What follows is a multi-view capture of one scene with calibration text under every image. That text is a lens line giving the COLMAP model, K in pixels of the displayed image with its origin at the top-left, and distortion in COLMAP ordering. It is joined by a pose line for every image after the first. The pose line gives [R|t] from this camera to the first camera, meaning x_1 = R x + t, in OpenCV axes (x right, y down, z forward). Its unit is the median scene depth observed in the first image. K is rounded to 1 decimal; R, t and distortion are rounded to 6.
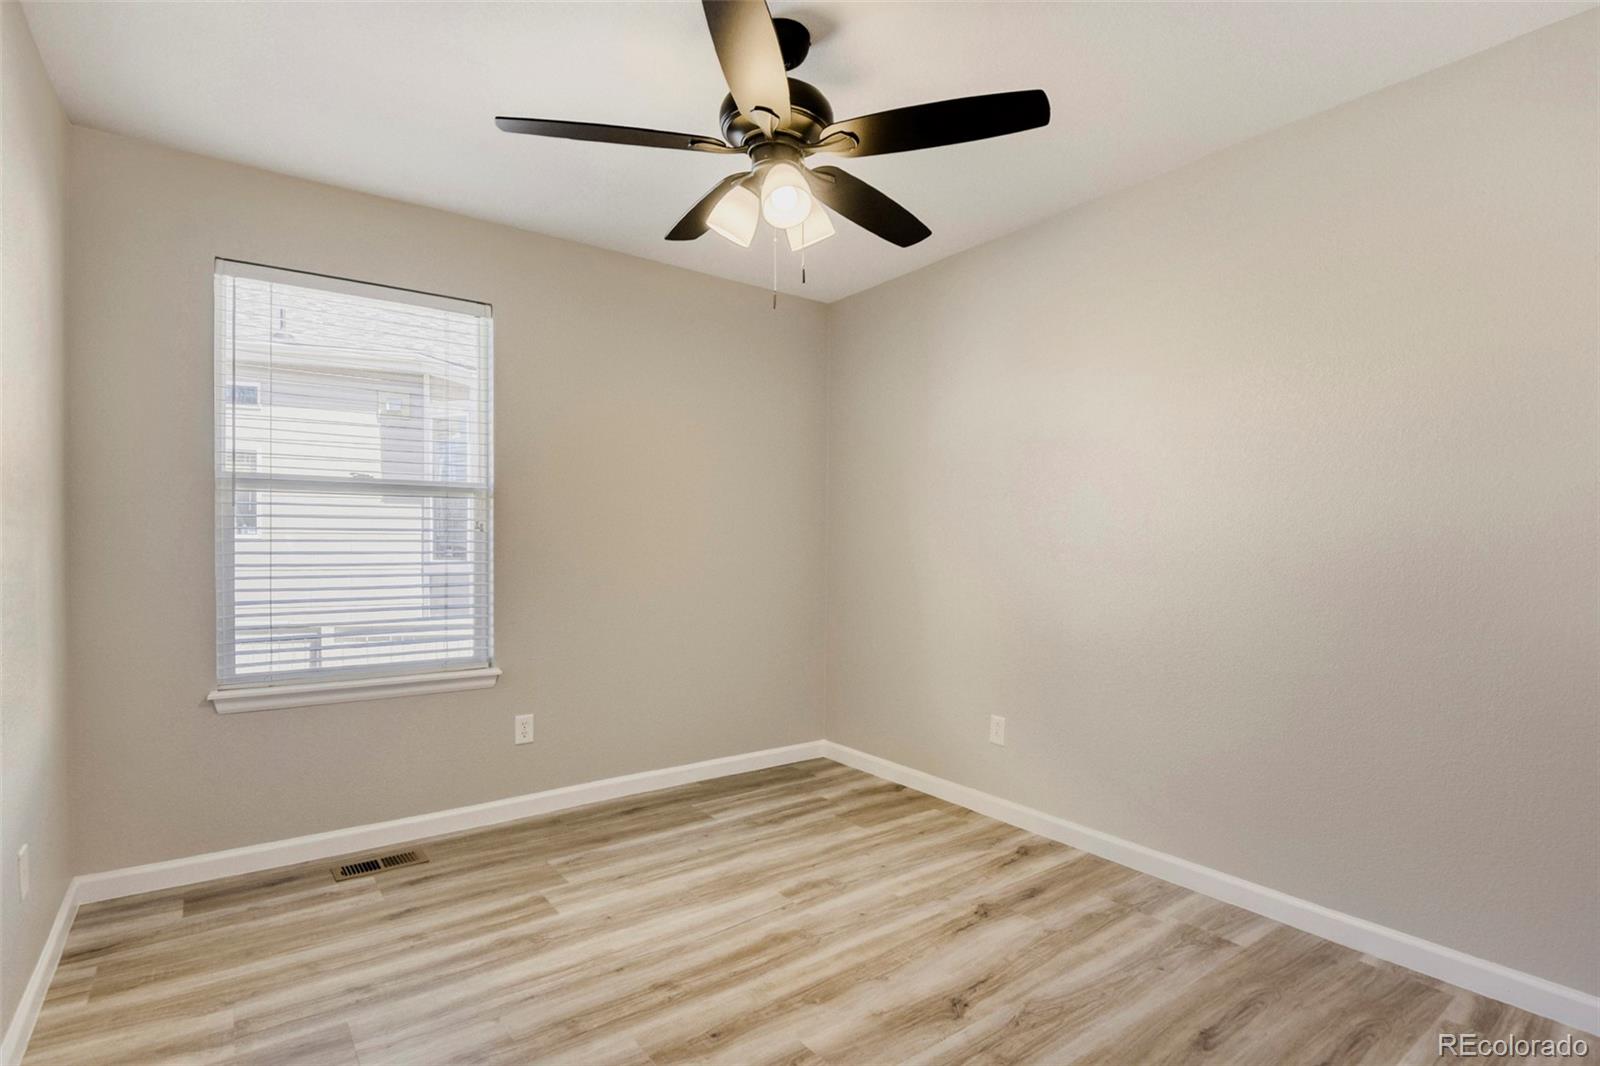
lens RADIAL K [[790.1, 0, 800.0], [0, 790.1, 533.0], [0, 0, 1]] dist [-0.019965, -0.000062]
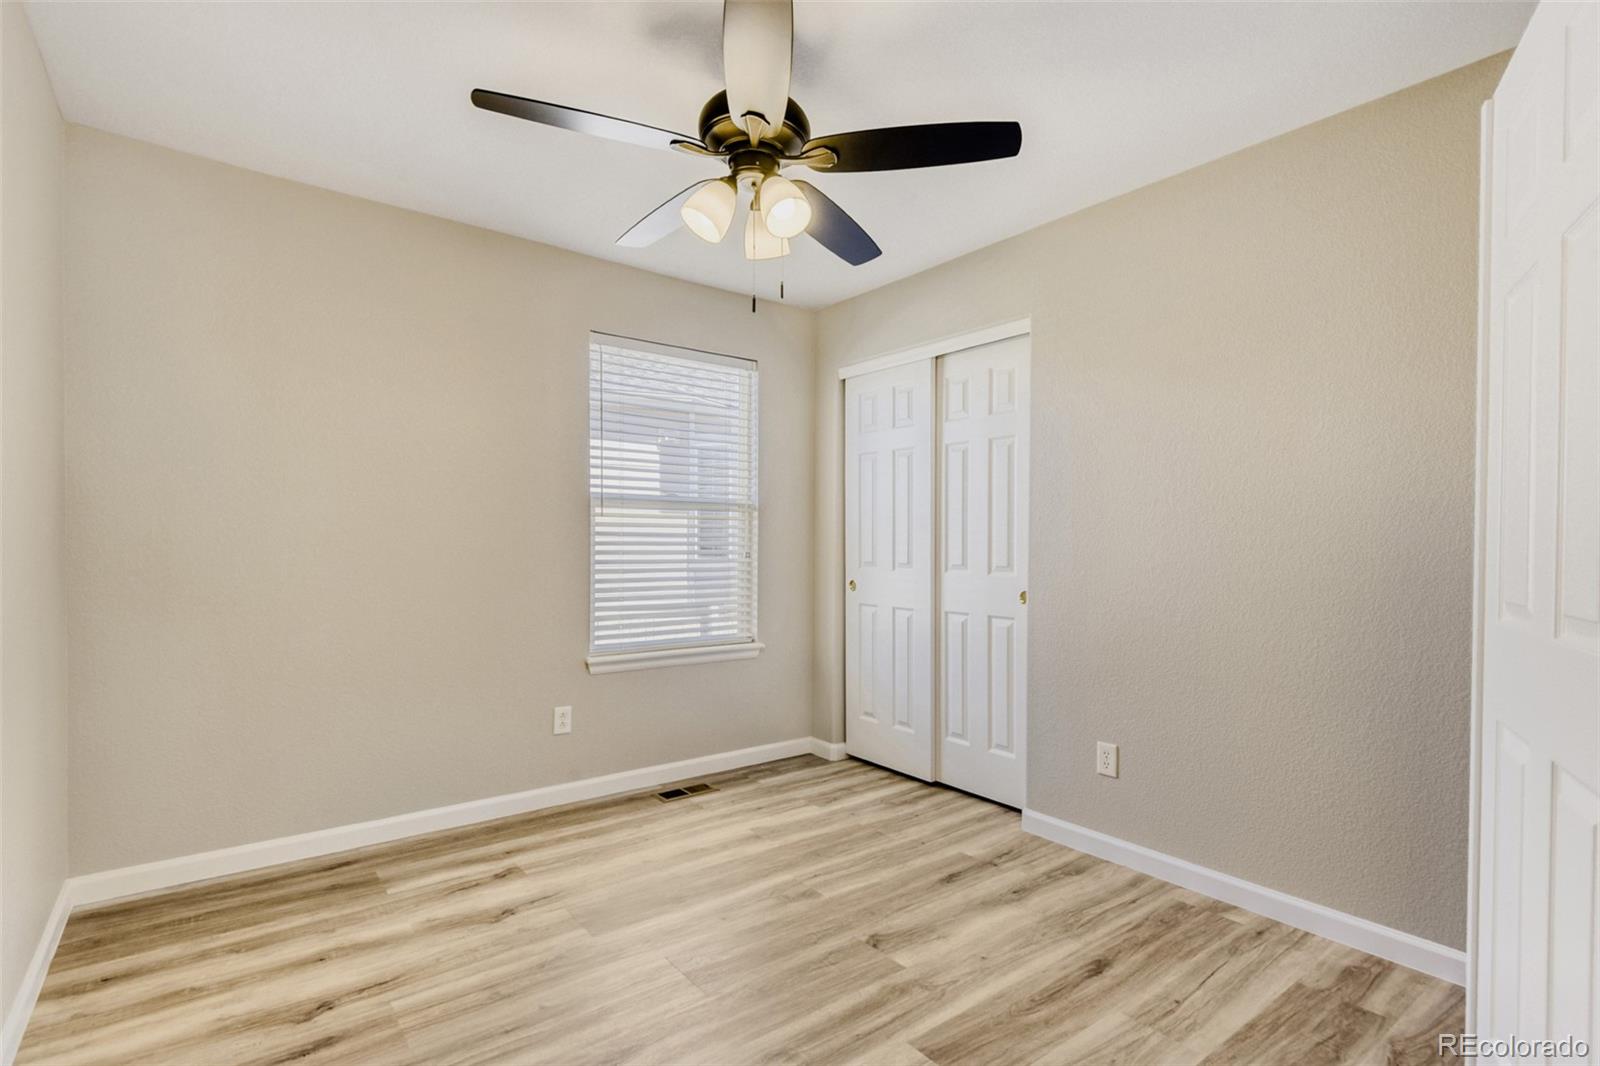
lens RADIAL K [[759.2, 0, 792.8], [0, 759.2, 545.3], [0, 0, 1]] dist [0.048921, -0.029217]
pose [[0.999834, 0.005192, 0.017479, -0.347675], [-0.005358, 0.999941, 0.009491, -0.000500], [-0.017429, -0.009583, 0.999802, -0.246028]]
